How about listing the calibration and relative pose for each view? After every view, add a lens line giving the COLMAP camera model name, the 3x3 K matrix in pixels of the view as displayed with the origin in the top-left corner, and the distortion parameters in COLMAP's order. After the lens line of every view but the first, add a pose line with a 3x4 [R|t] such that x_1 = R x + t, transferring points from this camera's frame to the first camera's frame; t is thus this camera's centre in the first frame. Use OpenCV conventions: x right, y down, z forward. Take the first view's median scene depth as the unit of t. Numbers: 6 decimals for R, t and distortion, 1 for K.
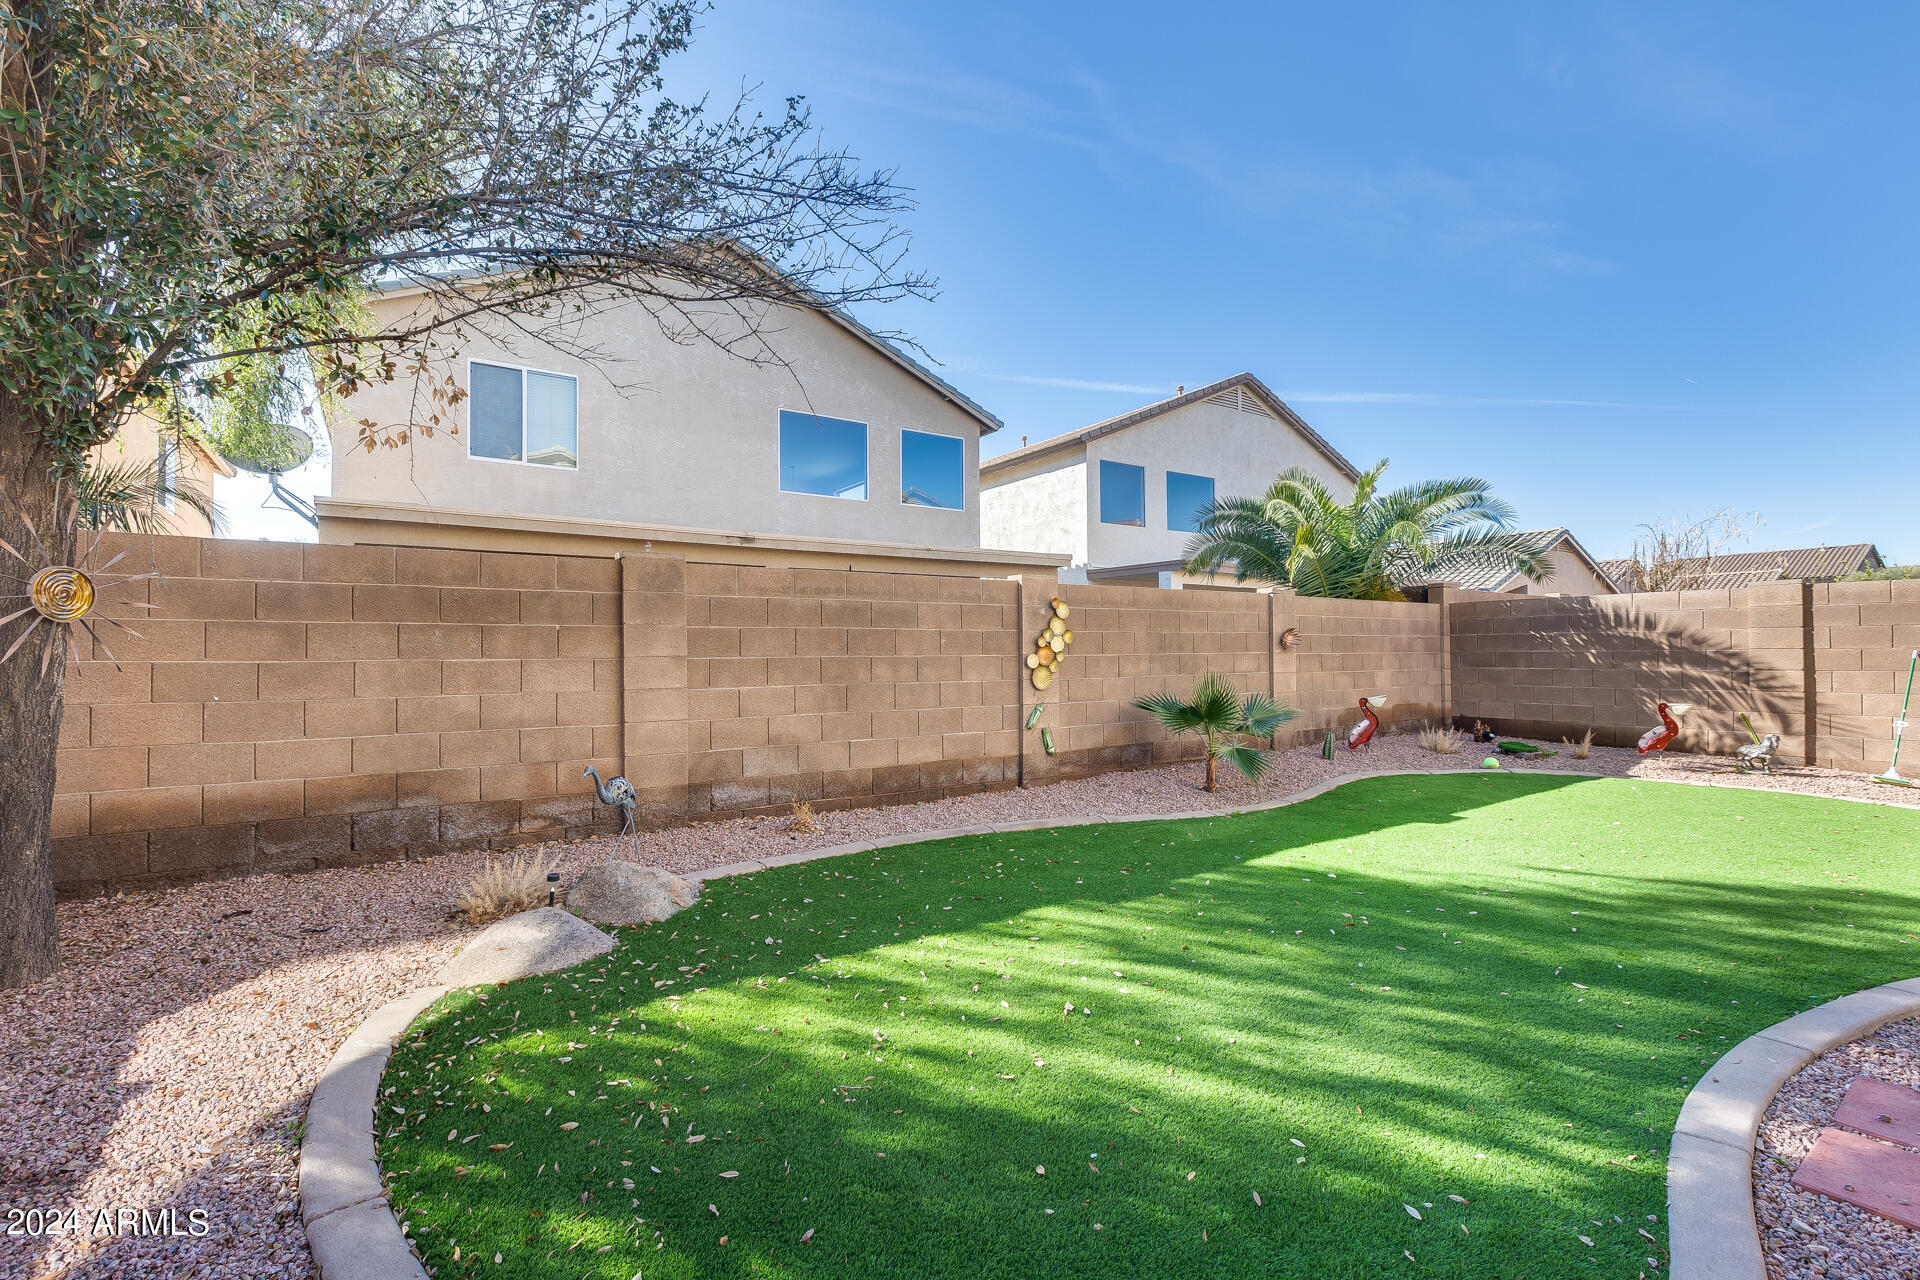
lens RADIAL K [[856.3, 0, 952.6], [0, 856.3, 639.9], [0, 0, 1]] dist [0.003158, -0.000004]
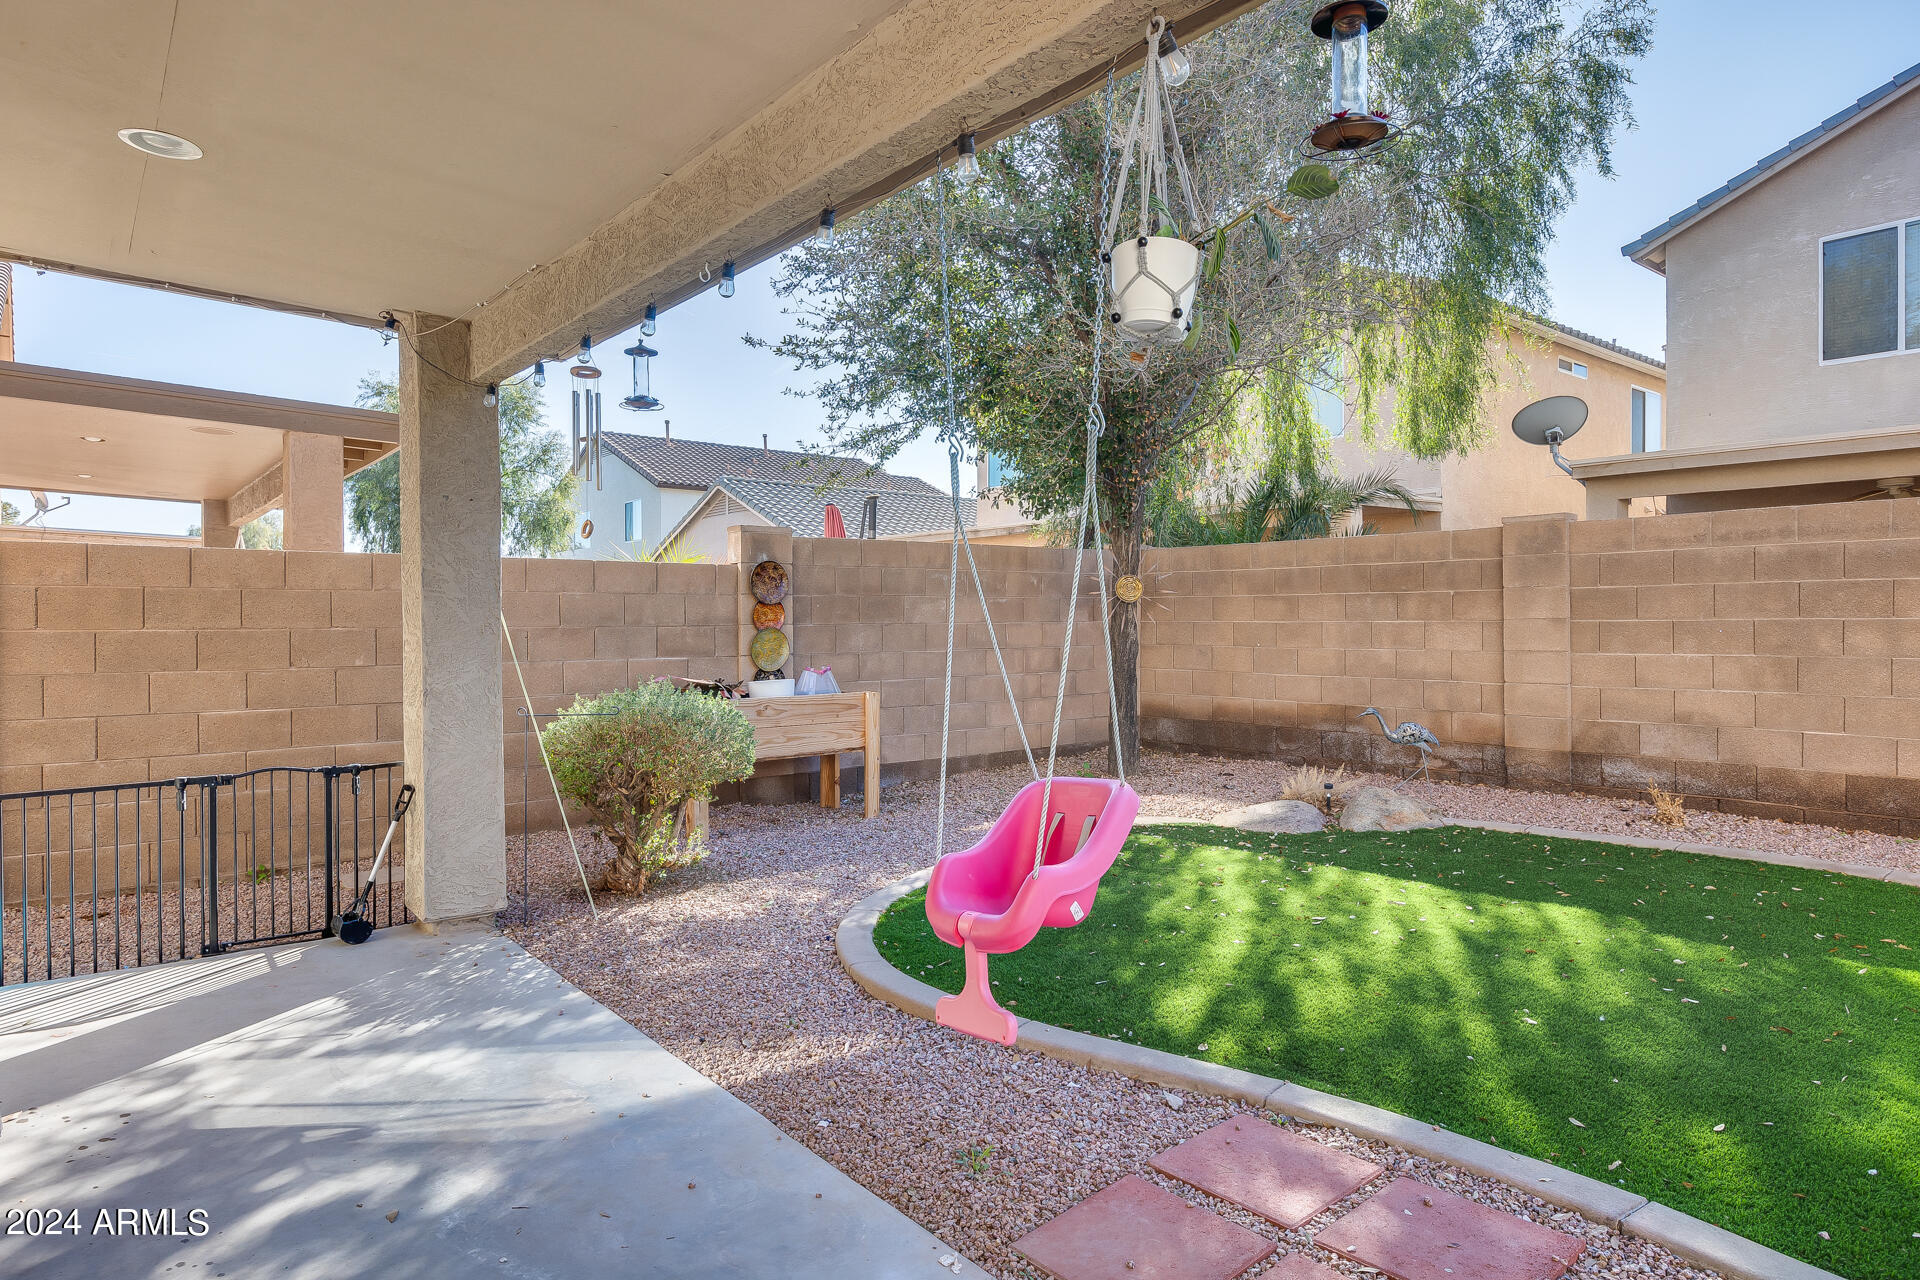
lens RADIAL K [[1123.0, 0, 961.1], [0, 1123.0, 625.5], [0, 0, 1]] dist [-0.000393, -0.001257]
pose [[0.094636, 0.009757, -0.995464, 0.843772], [0.022970, 0.999664, 0.011982, -0.003846], [0.995247, -0.024000, 0.094380, 0.192042]]
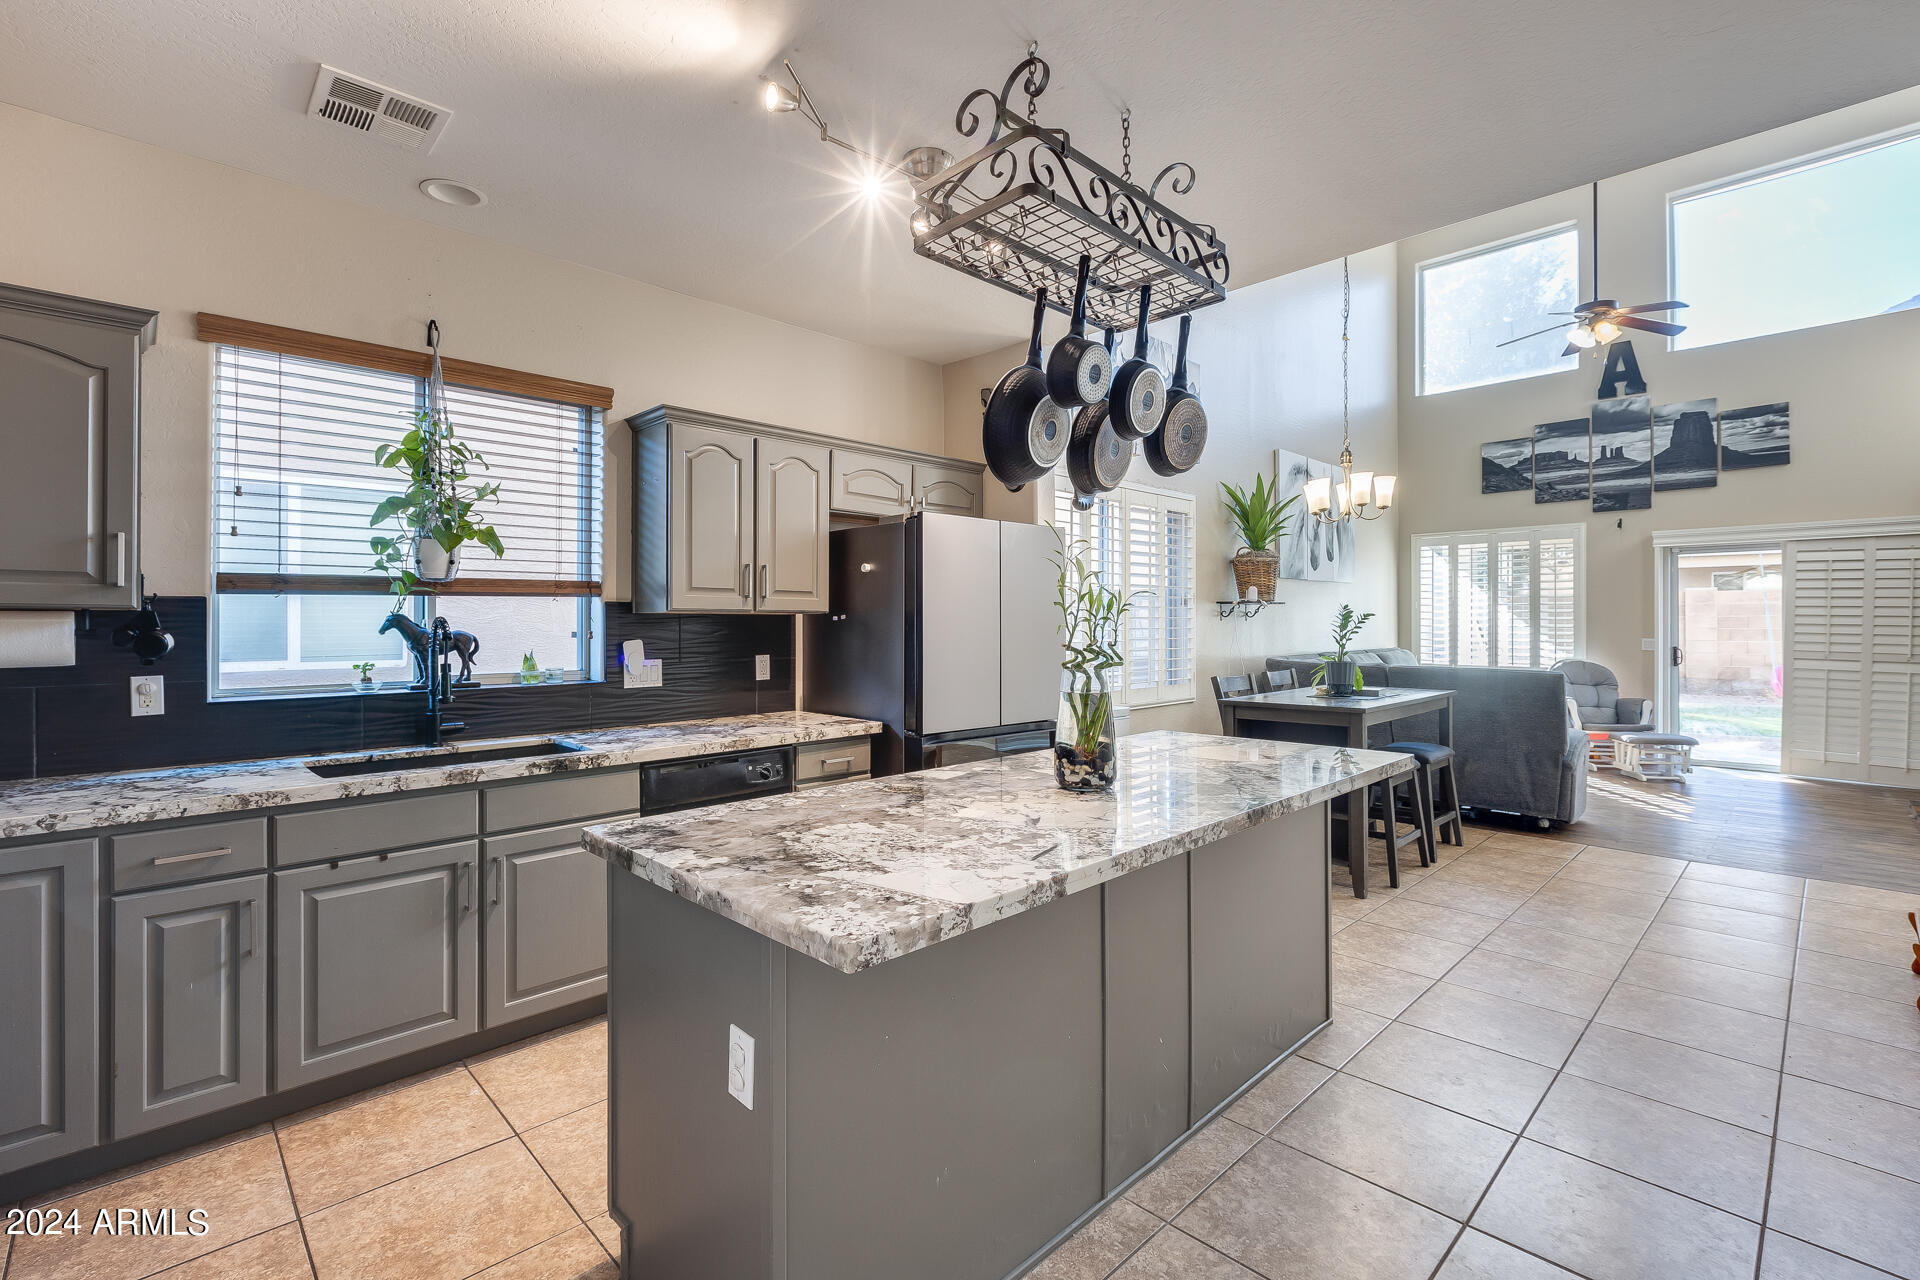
lens RADIAL K [[852.6, 0, 952.4], [0, 852.6, 620.6], [0, 0, 1]] dist [0.001924, -0.004941]
pose [[0.176043, 0.001752, -0.984381, 1.697130], [0.016009, 0.999861, 0.004643, -0.048051], [0.984252, -0.016576, 0.175991, -1.602258]]
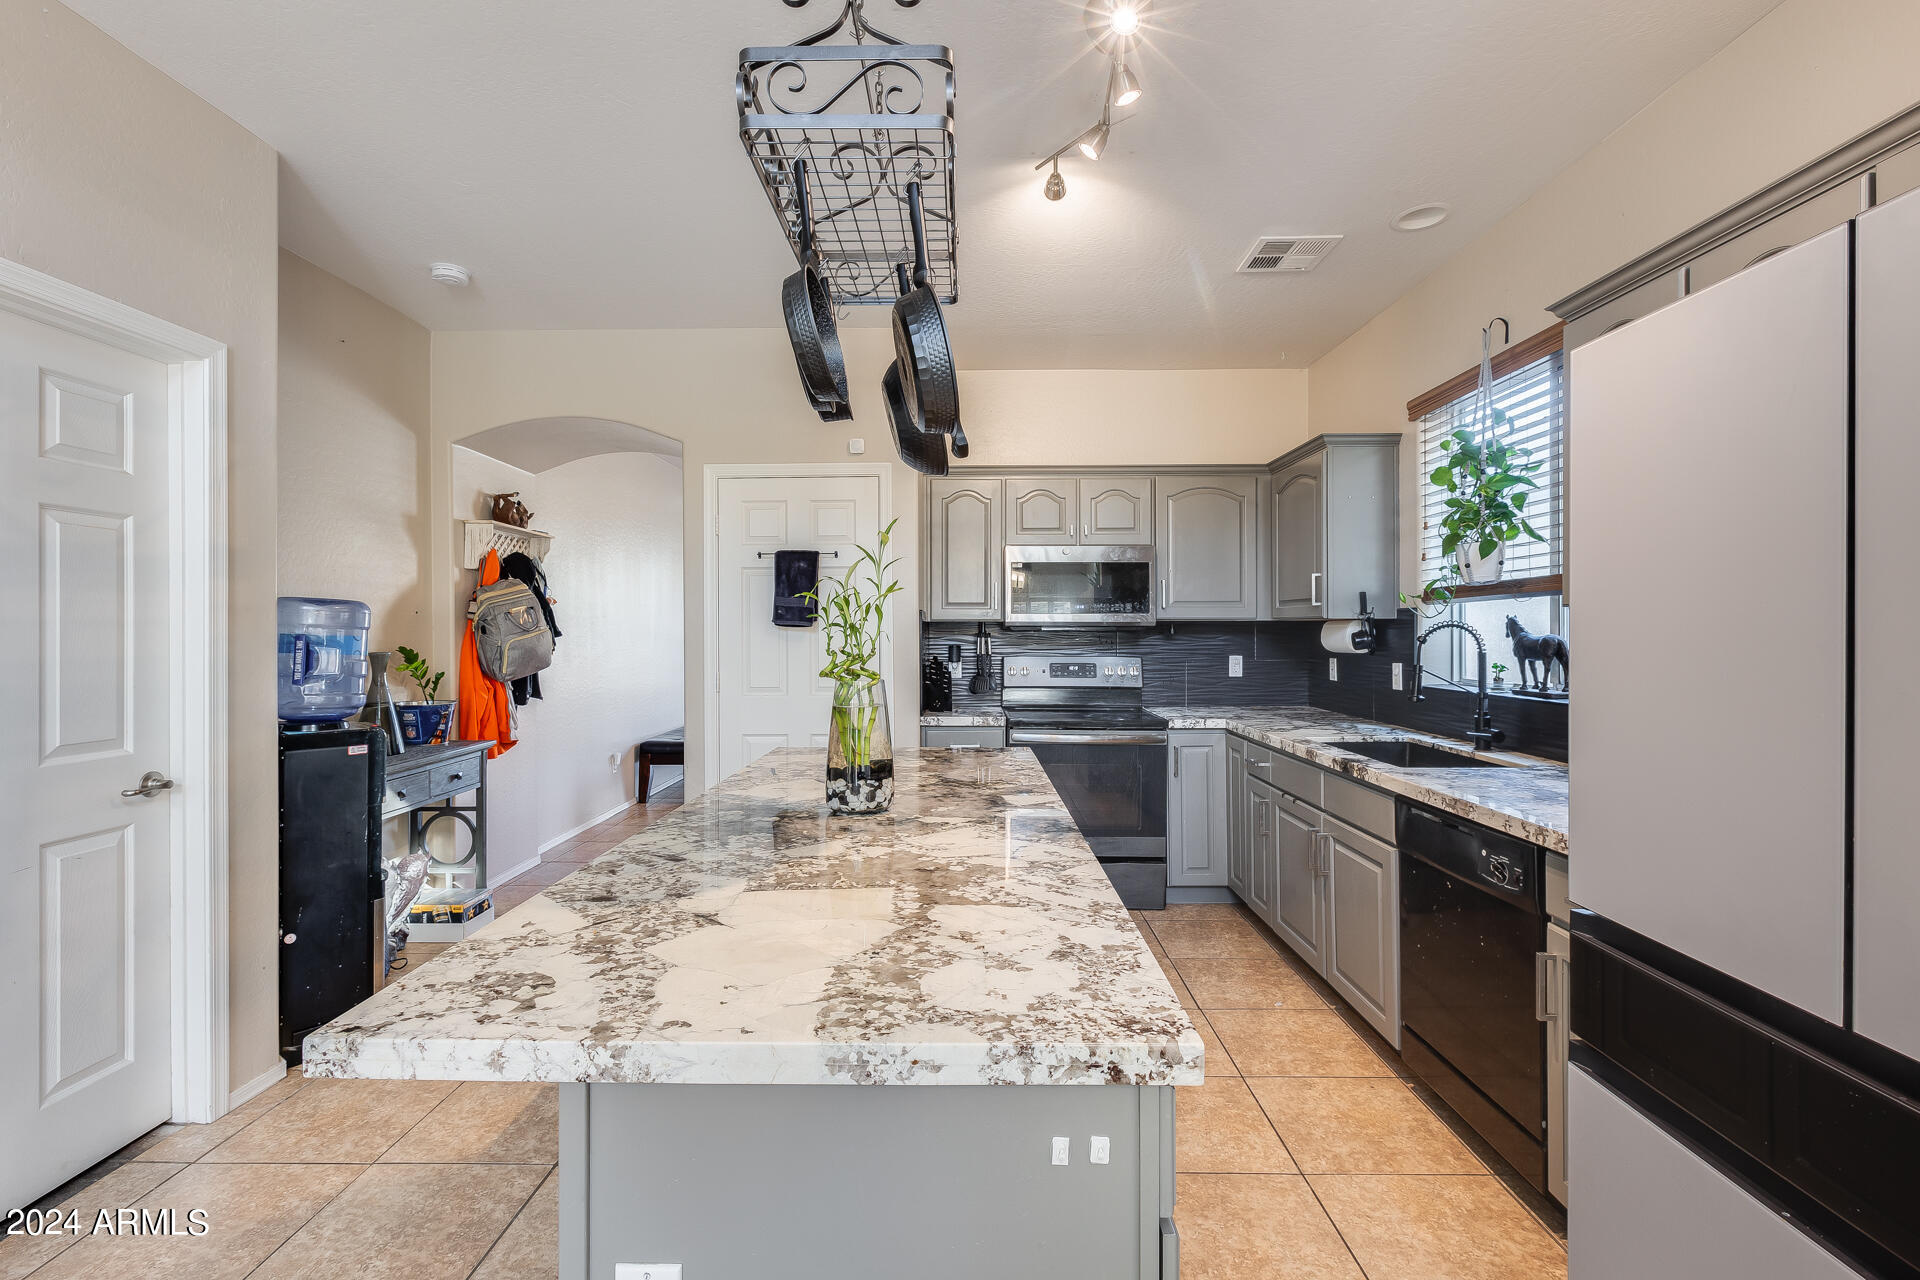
lens RADIAL K [[852.0, 0, 960.6], [0, 852.0, 626.2], [0, 0, 1]] dist [-0.001720, -0.000257]
pose [[-0.824294, 0.010145, 0.566070, 1.117315], [-0.000879, 0.999815, -0.019199, -0.039584], [-0.566161, -0.016323, -0.824133, -1.225540]]
